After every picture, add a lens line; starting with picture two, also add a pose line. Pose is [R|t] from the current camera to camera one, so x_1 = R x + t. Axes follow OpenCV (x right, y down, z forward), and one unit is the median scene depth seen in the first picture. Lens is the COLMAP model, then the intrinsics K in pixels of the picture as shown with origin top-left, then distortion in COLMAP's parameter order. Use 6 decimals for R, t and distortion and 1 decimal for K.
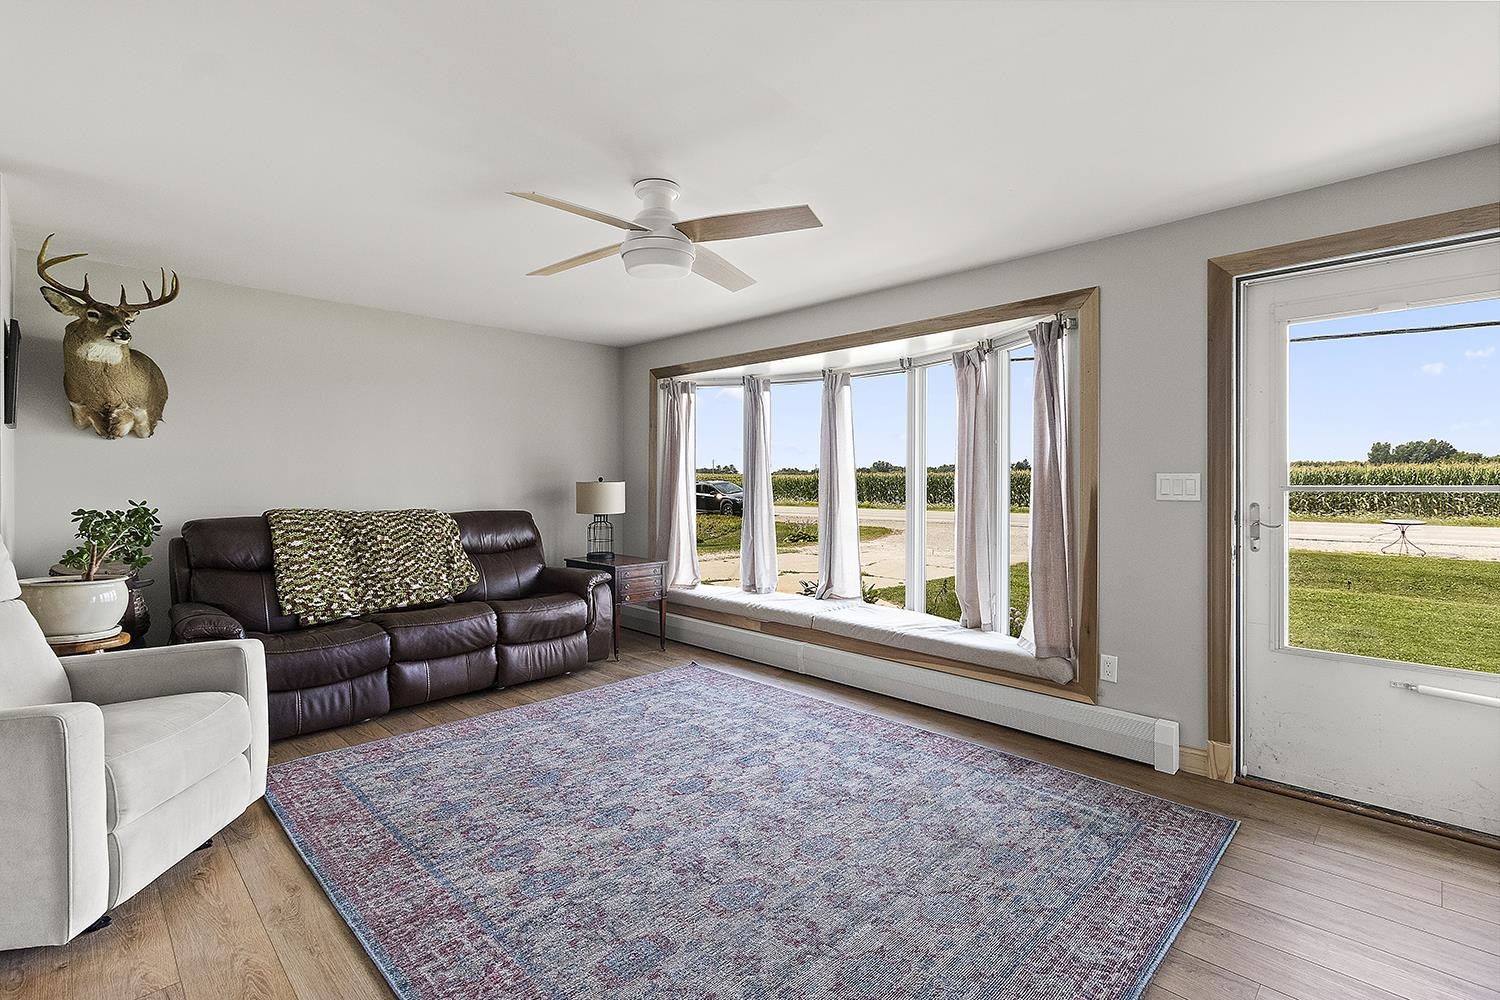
lens RADIAL K [[697.4, 0, 754.9], [0, 697.4, 485.5], [0, 0, 1]] dist [0.000299, -0.000448]
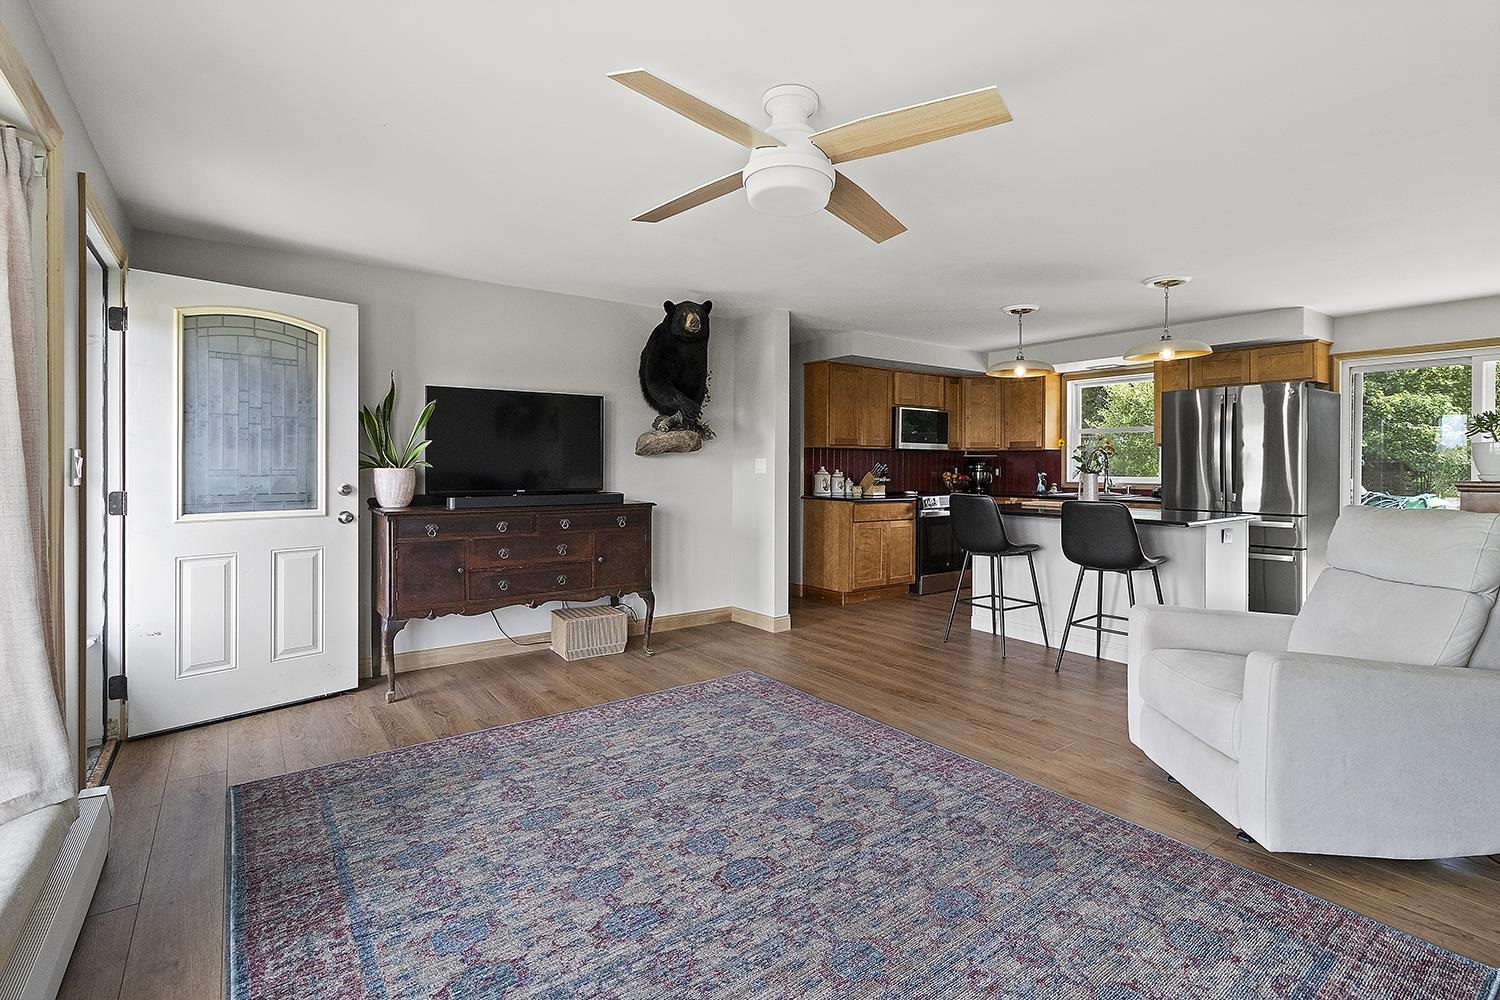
lens RADIAL K [[697.4, 0, 756.4], [0, 697.4, 472.4], [0, 0, 1]] dist [0.000299, -0.000448]
pose [[-0.988780, -0.005565, 0.149278, -0.173946], [-0.003080, 0.999853, 0.016870, -0.006621], [-0.149350, 0.016221, -0.988651, 1.401900]]
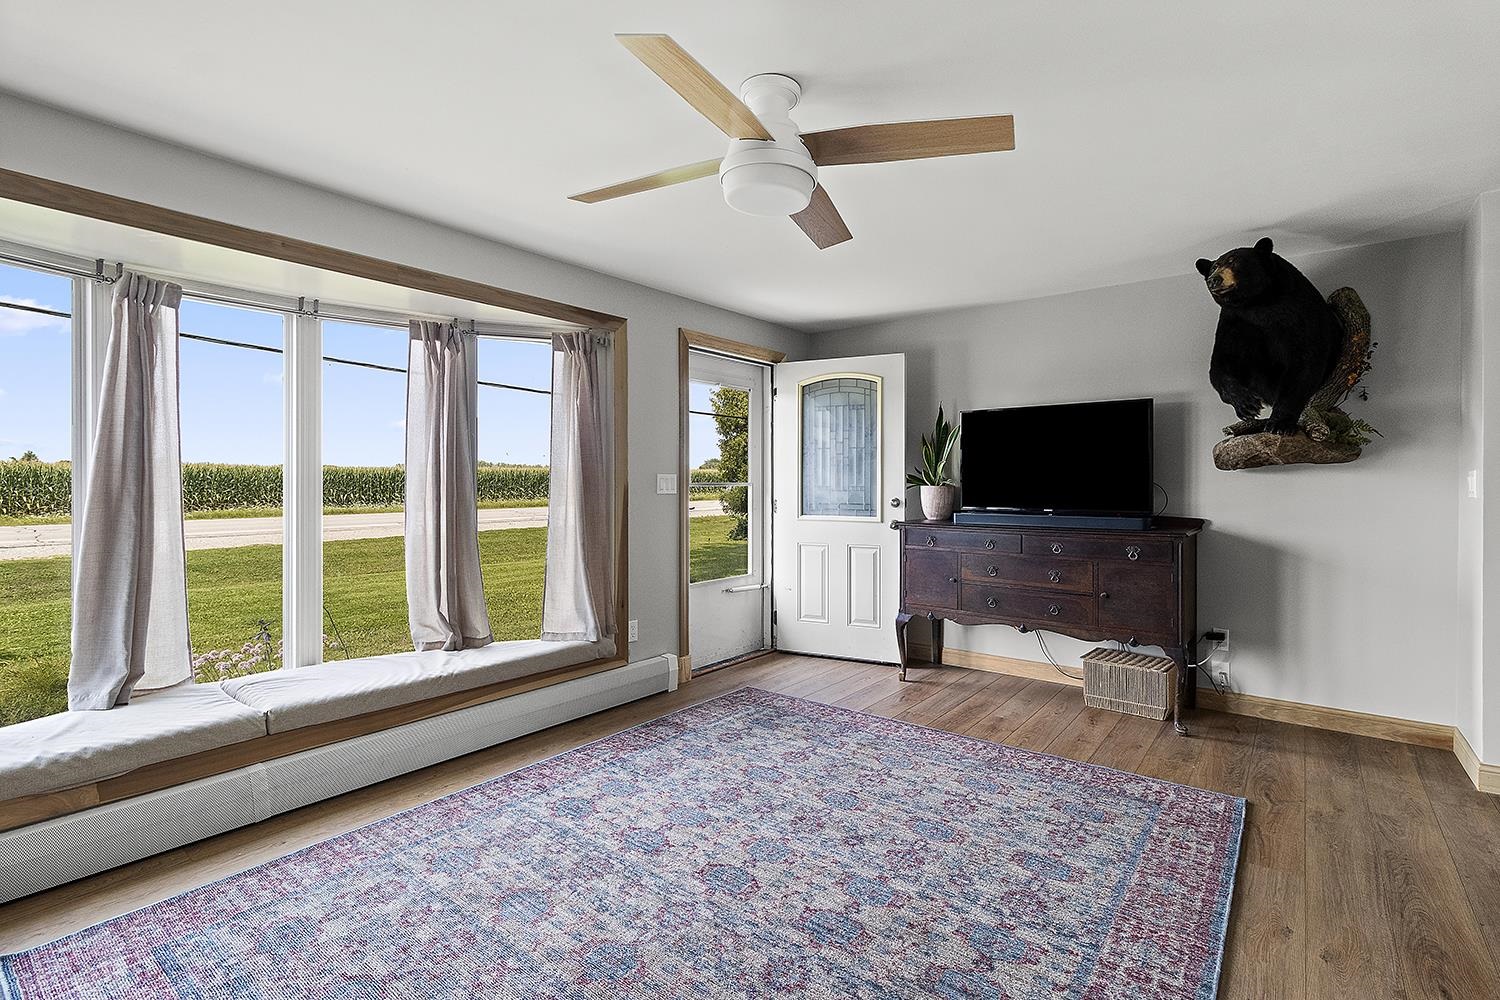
lens RADIAL K [[697.4, 0, 759.1], [0, 697.4, 487.8], [0, 0, 1]] dist [0.000299, -0.000448]
pose [[-0.119905, -0.010180, 0.992733, -0.690516], [0.003576, 0.999937, 0.010685, -0.003987], [-0.992779, 0.004831, -0.119861, 0.858098]]
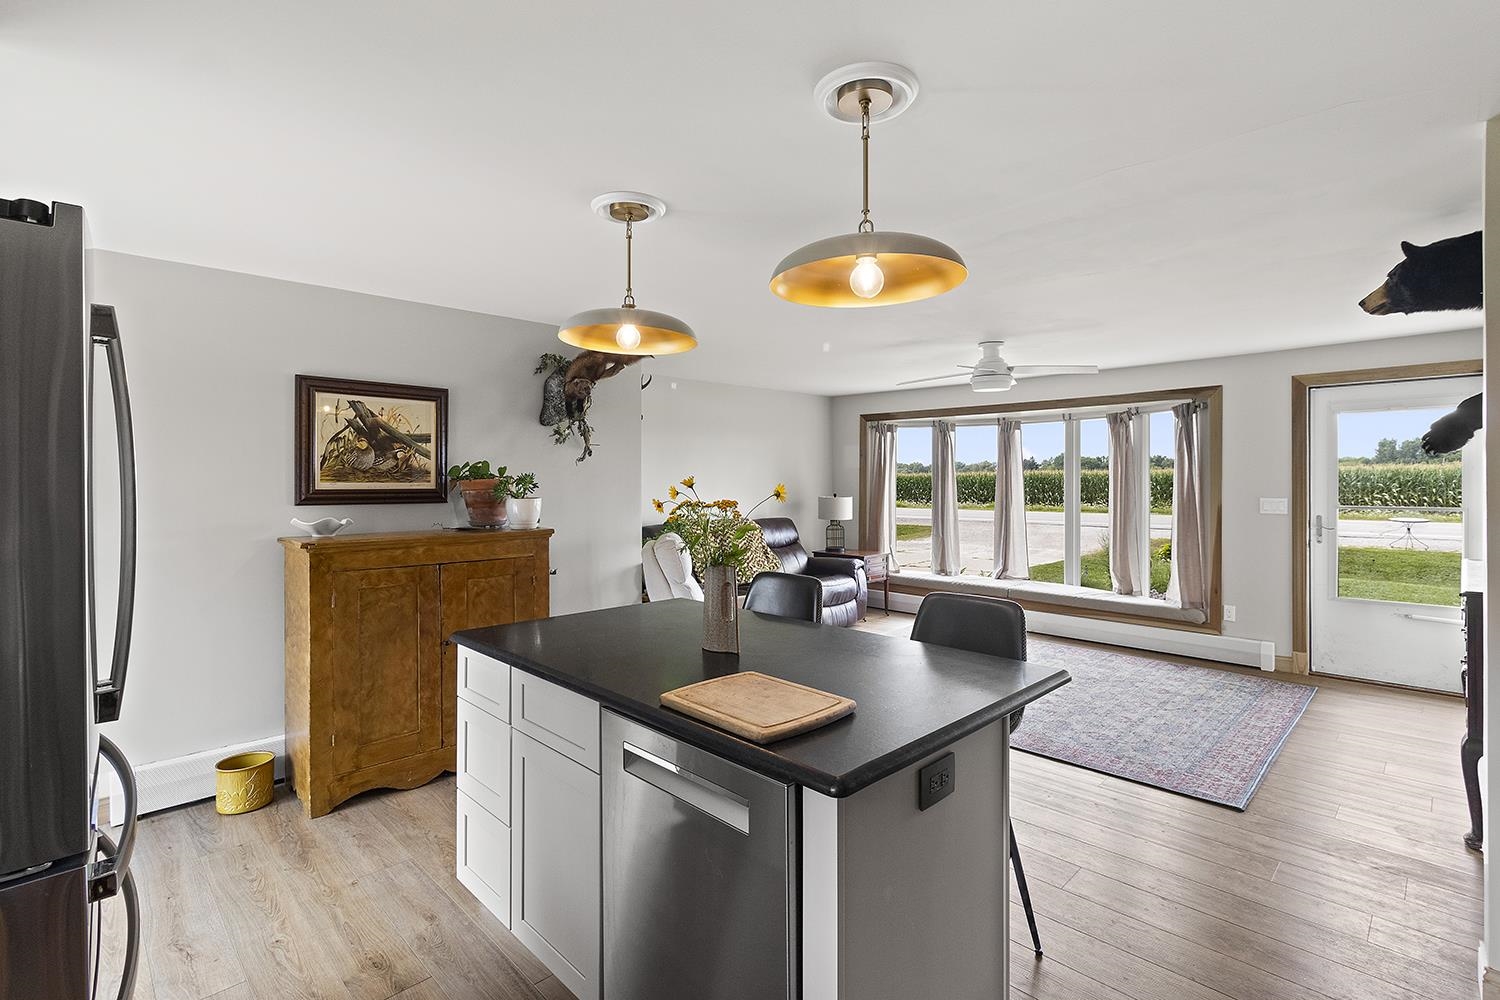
lens RADIAL K [[697.4, 0, 758.2], [0, 697.4, 484.1], [0, 0, 1]] dist [0.000299, -0.000448]
pose [[0.999991, -0.003124, -0.002800, -0.580363], [0.003128, 0.999994, 0.001560, -0.051865], [0.002795, -0.001569, 0.999995, -0.636890]]
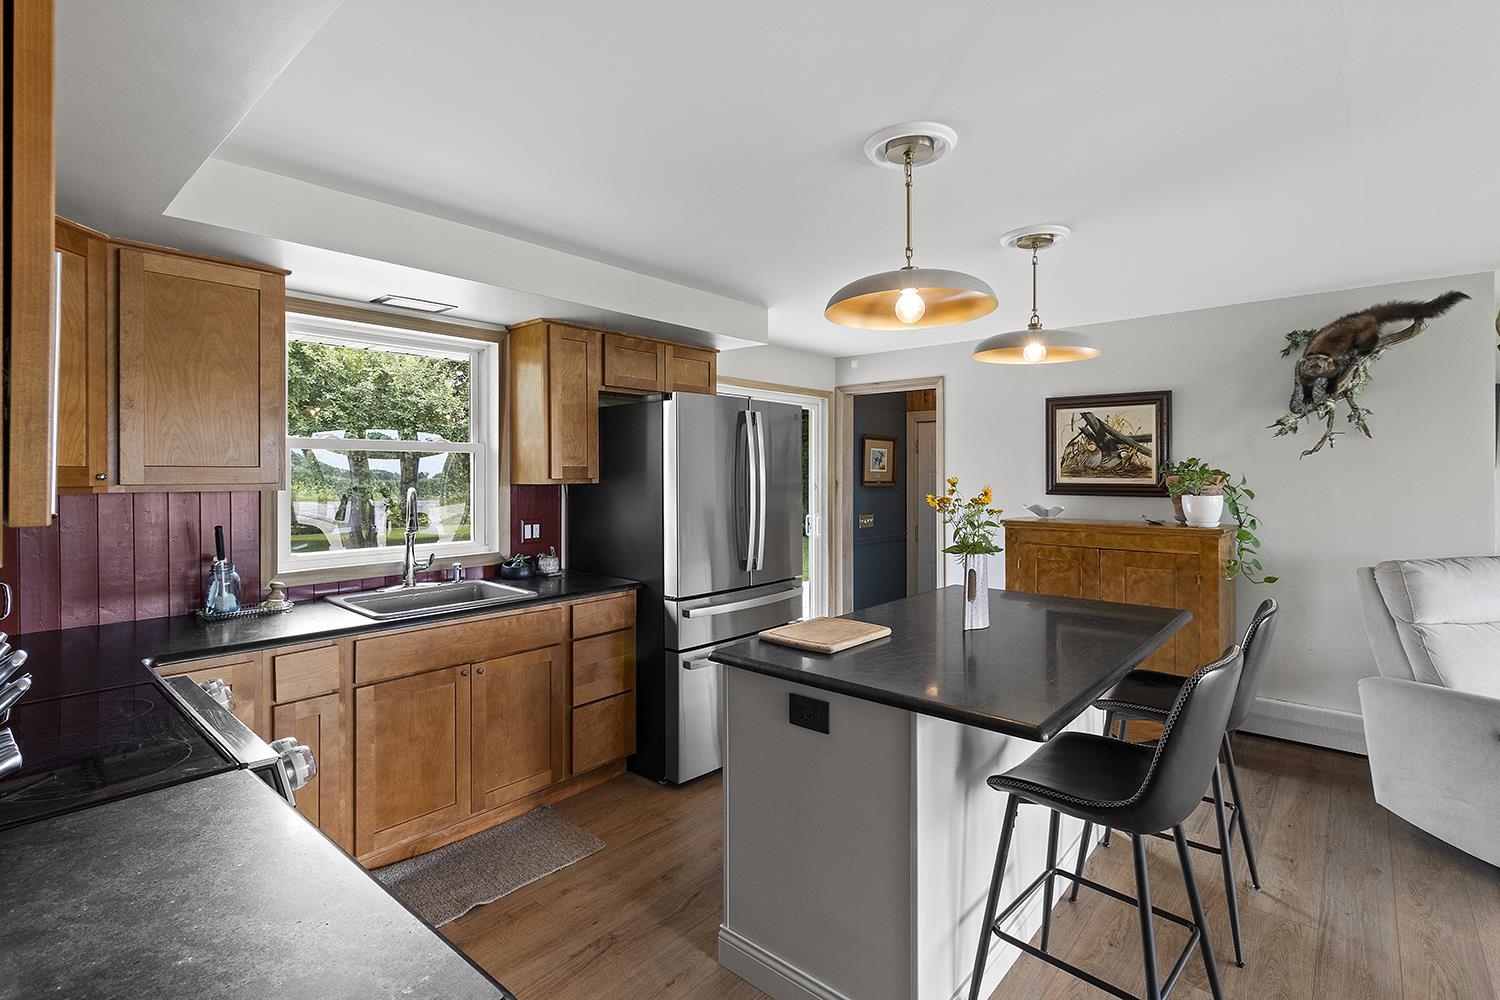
lens RADIAL K [[697.4, 0, 756.6], [0, 697.4, 477.2], [0, 0, 1]] dist [0.000299, -0.000448]
pose [[0.070621, 0.005627, -0.997487, 0.051711], [-0.002410, 0.999982, 0.005470, -0.061100], [0.997500, 0.002018, 0.070633, -0.307317]]
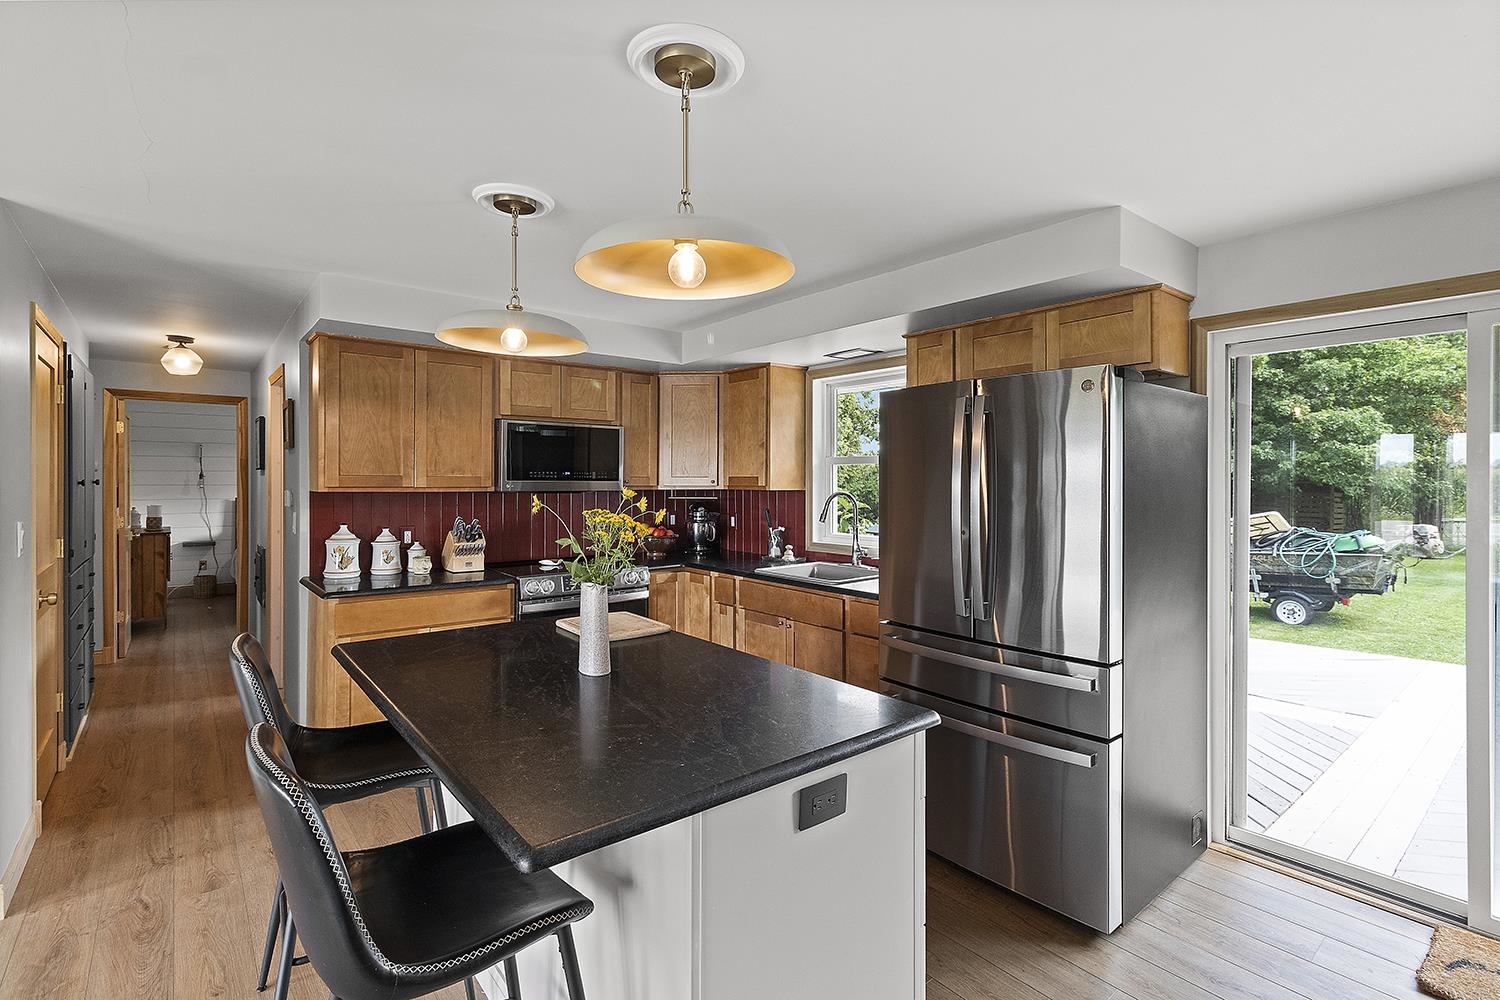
lens RADIAL K [[697.4, 0, 759.3], [0, 697.4, 480.1], [0, 0, 1]] dist [0.000299, -0.000448]
pose [[-0.995886, -0.002517, 0.090583, -0.797564], [-0.002077, 0.999986, 0.004950, -0.066639], [-0.090594, 0.004742, -0.995877, 0.496902]]
